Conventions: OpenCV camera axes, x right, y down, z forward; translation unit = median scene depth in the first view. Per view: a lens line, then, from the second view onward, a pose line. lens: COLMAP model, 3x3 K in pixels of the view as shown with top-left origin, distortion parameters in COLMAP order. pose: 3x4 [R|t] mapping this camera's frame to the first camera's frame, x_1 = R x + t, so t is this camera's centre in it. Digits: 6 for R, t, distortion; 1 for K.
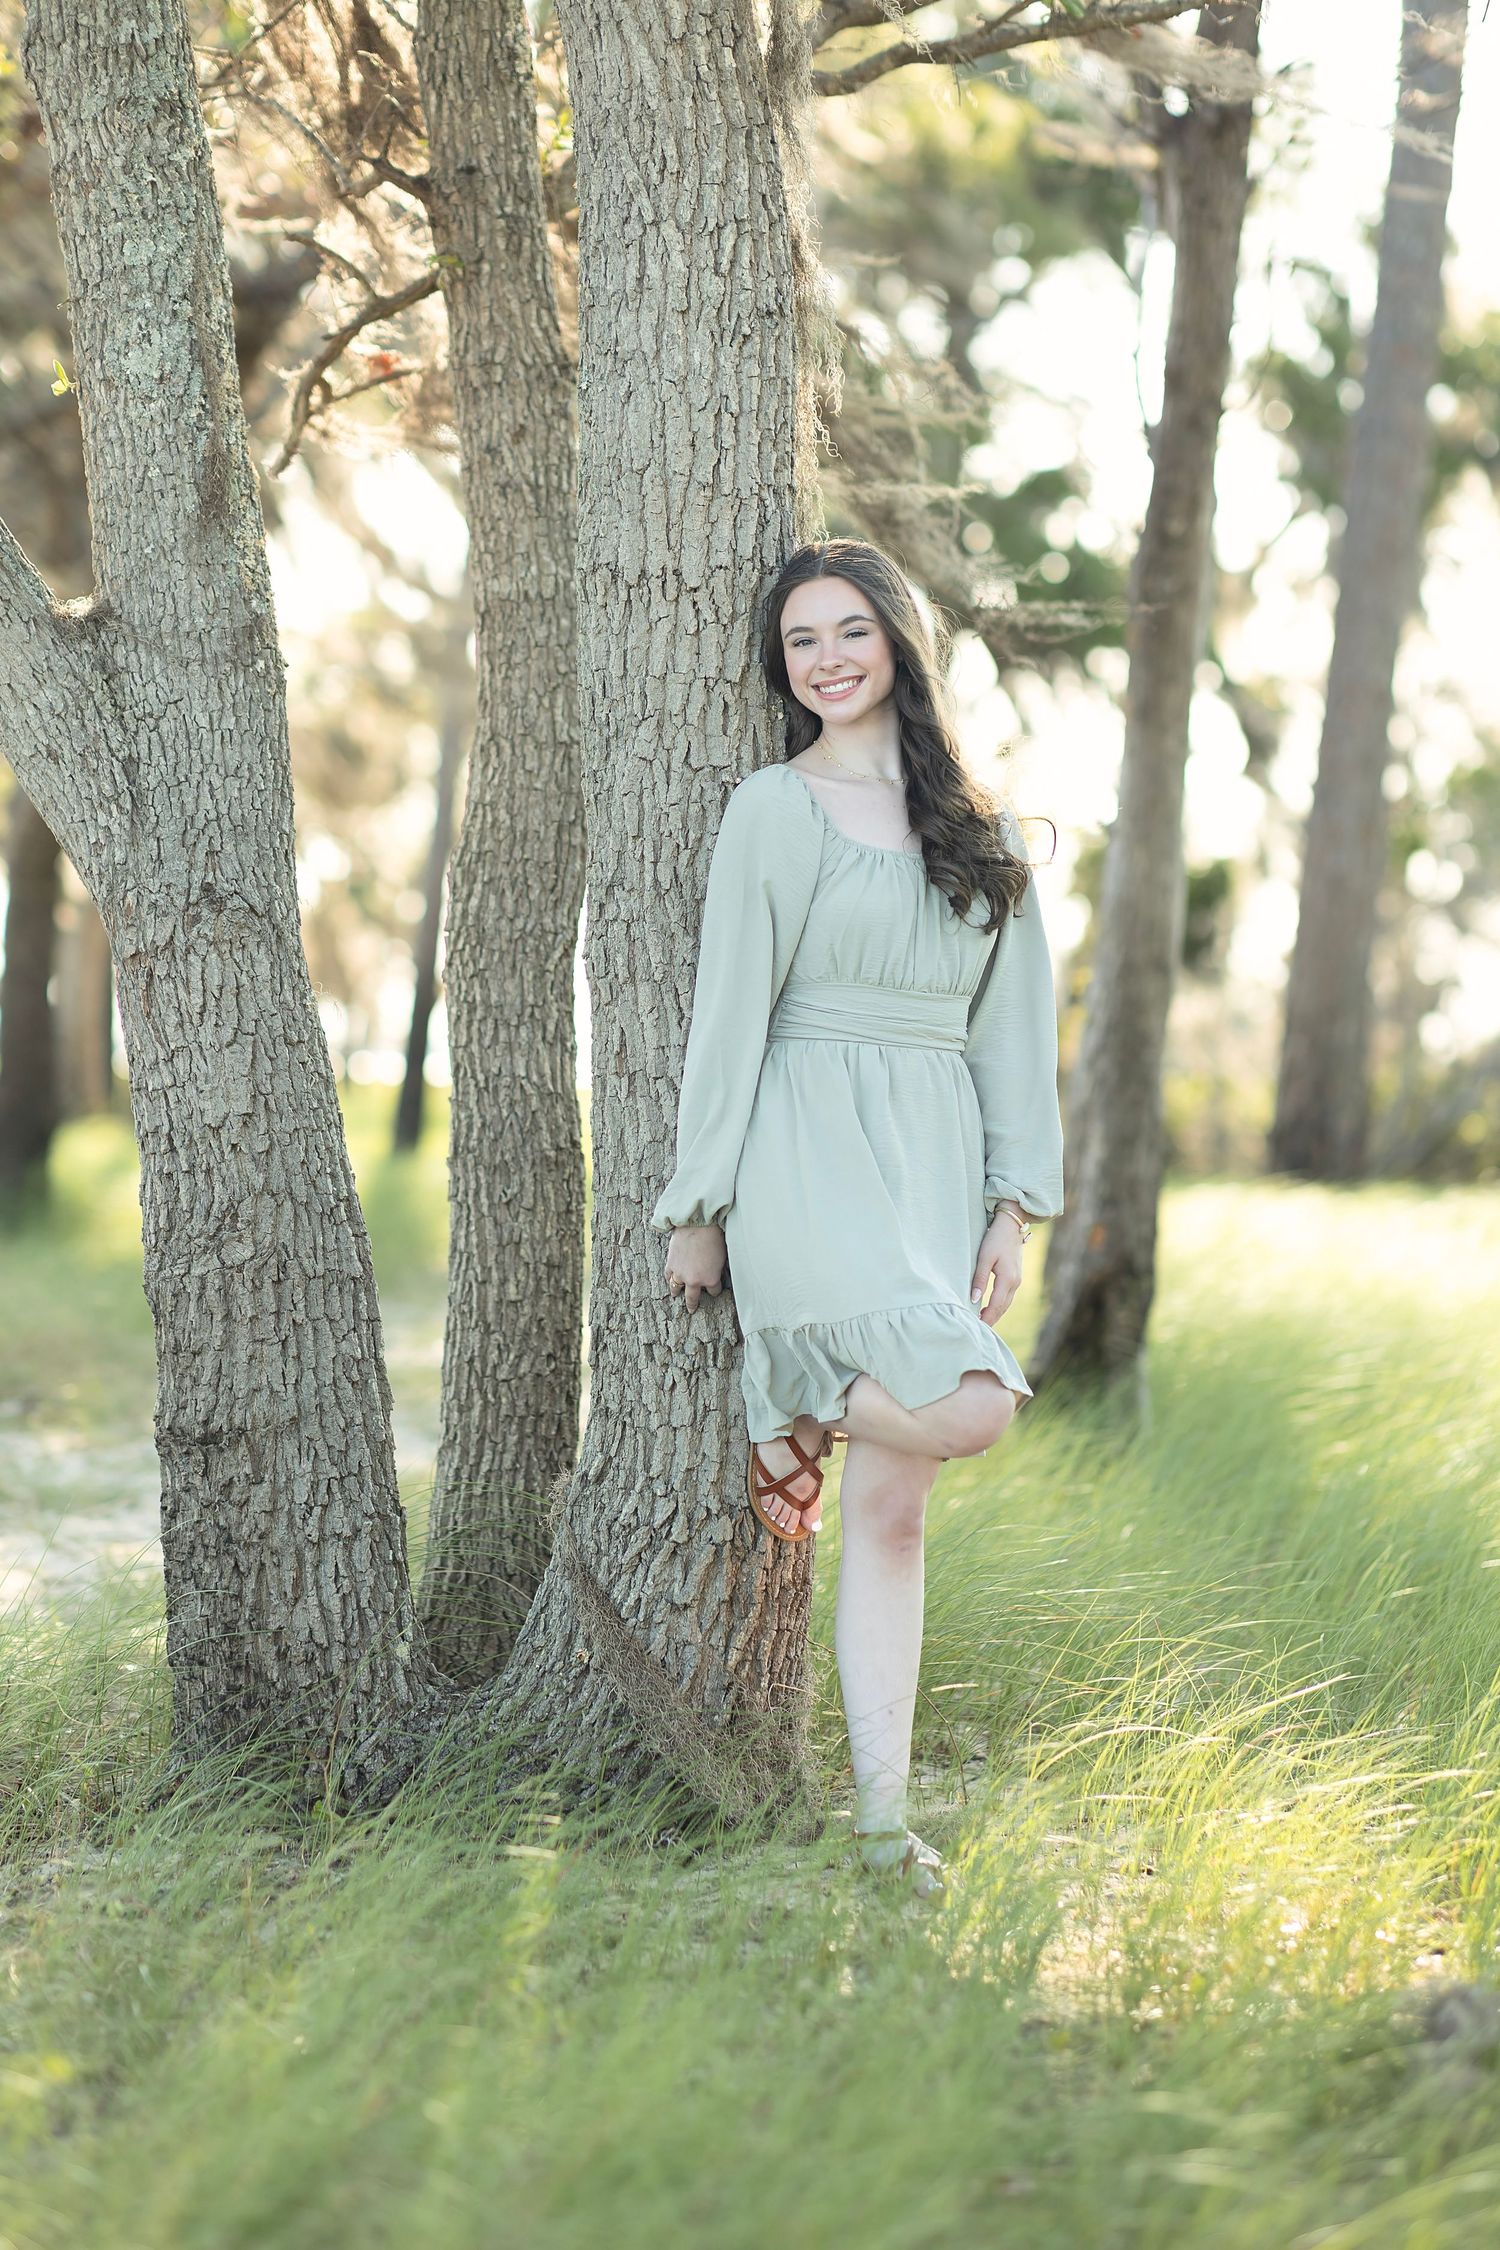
lens RADIAL K [[5565.6, 0, 748.2], [0, 5565.6, 1134.5], [0, 0, 1]] dist [0.025109, 0.000000]
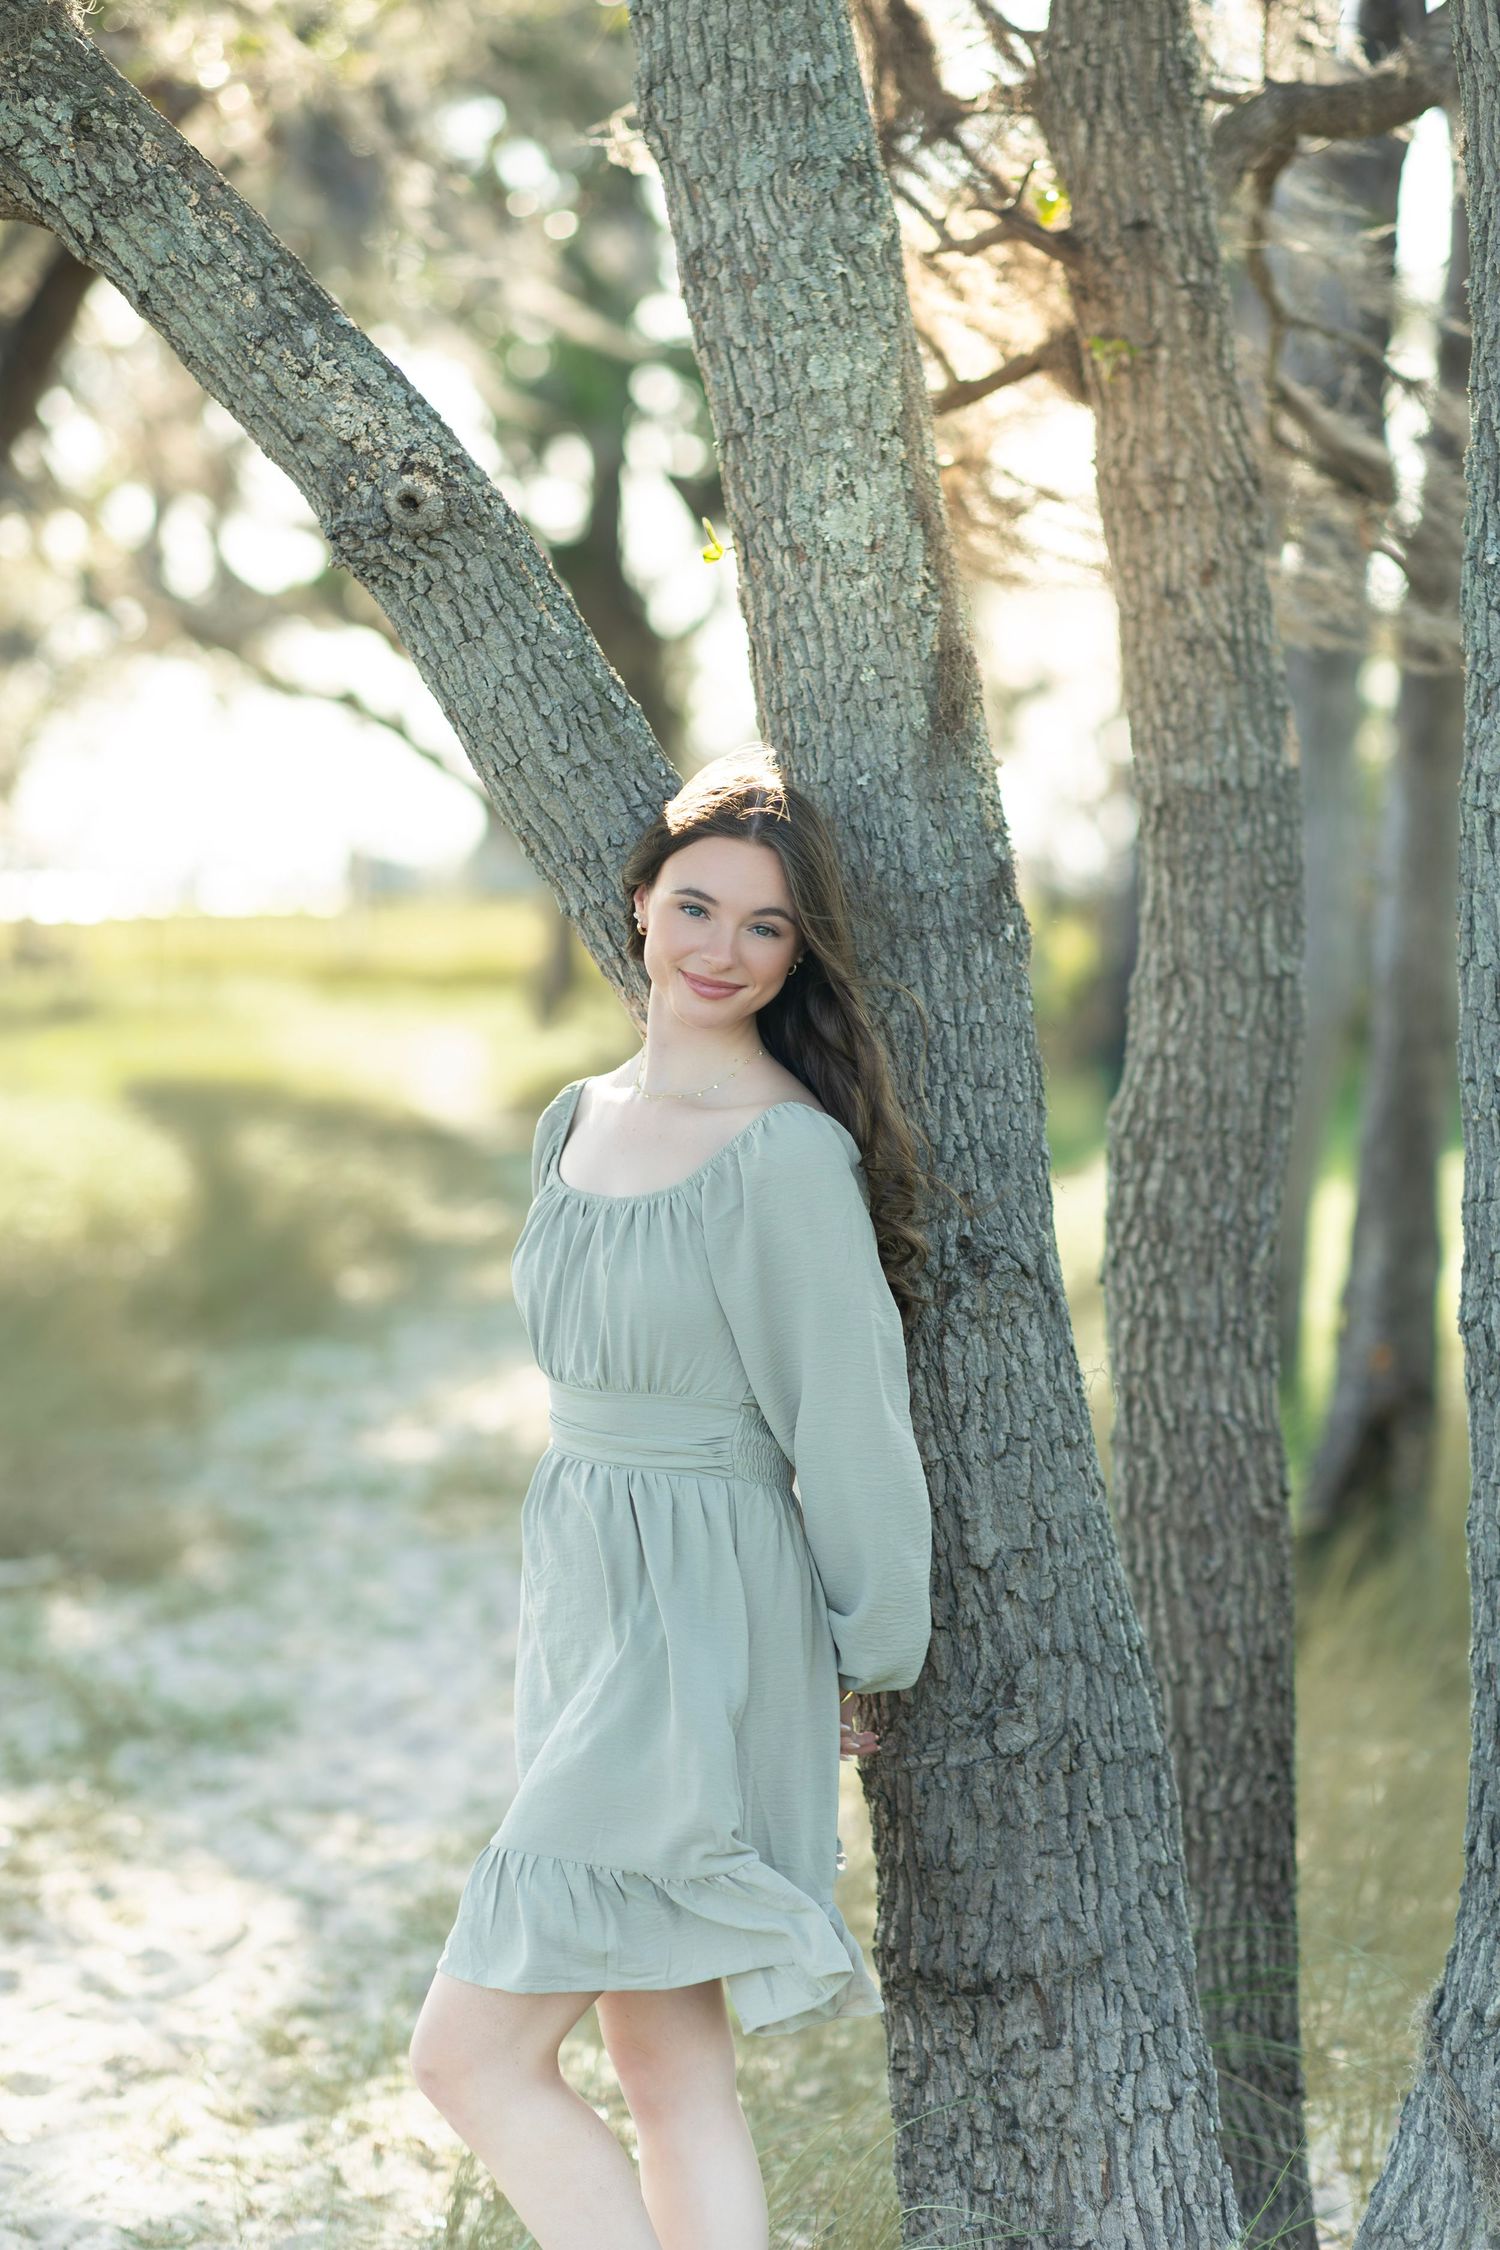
lens RADIAL K [[5565.6, 0, 752.0], [0, 5565.6, 1115.3], [0, 0, 1]] dist [0.025109, 0.000000]
pose [[0.995964, -0.026962, 0.085607, -0.170455], [0.024447, 0.999242, 0.030292, -0.076436], [-0.086359, -0.028077, 0.995868, 0.246953]]
